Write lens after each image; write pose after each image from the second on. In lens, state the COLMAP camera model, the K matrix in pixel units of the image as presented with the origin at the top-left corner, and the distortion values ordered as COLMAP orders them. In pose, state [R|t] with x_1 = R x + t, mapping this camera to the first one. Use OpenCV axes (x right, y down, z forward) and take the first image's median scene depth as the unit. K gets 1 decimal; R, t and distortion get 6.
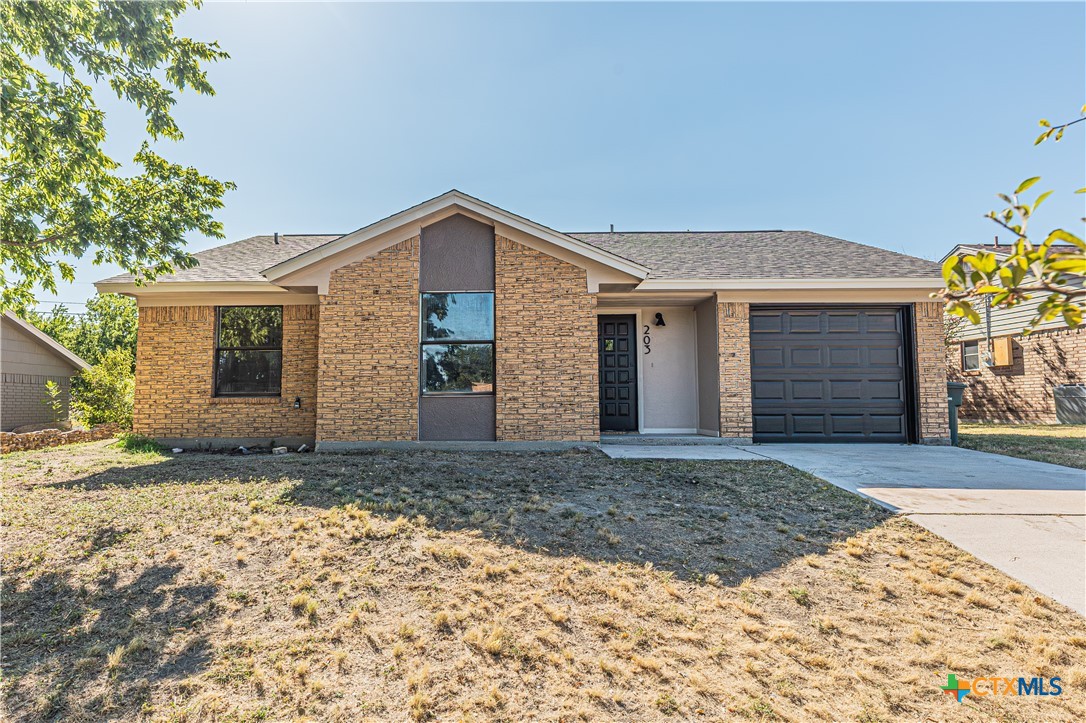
lens RADIAL K [[597.3, 0, 498.8], [0, 597.3, 365.5], [0, 0, 1]] dist [0.005601, 0.000249]
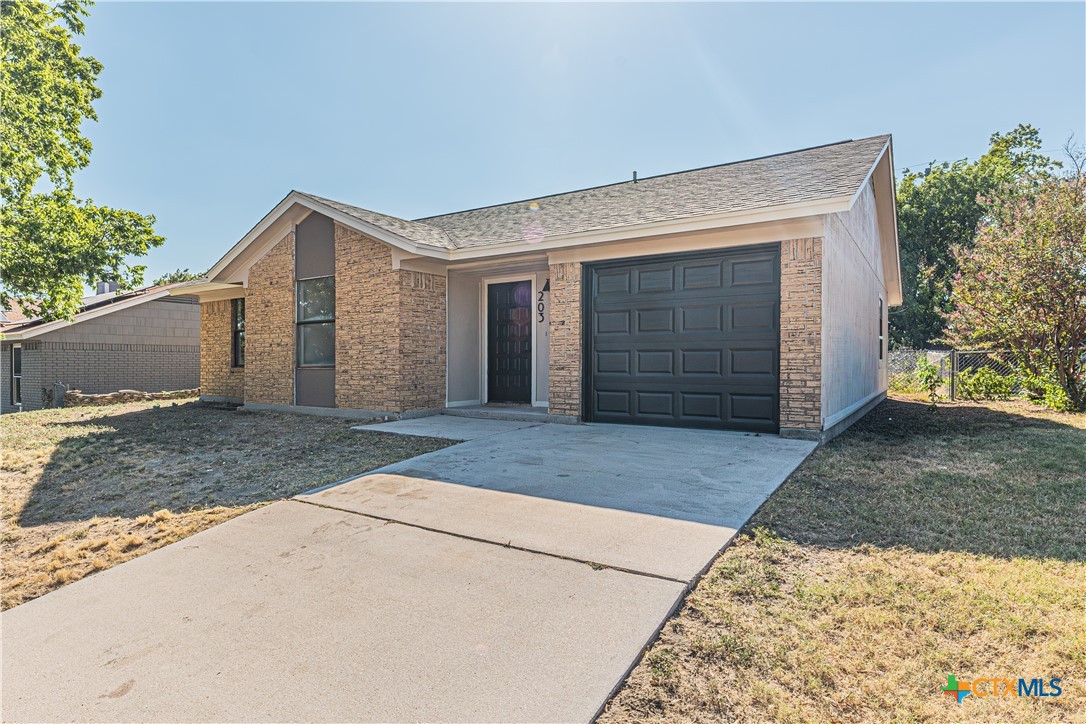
lens RADIAL K [[597.3, 0, 498.8], [0, 597.3, 366.0], [0, 0, 1]] dist [0.005601, 0.000249]
pose [[0.841405, 0.003234, -0.540396, 0.848993], [0.033451, 0.997753, 0.058055, -0.009038], [0.539369, -0.066925, 0.839406, 0.211796]]
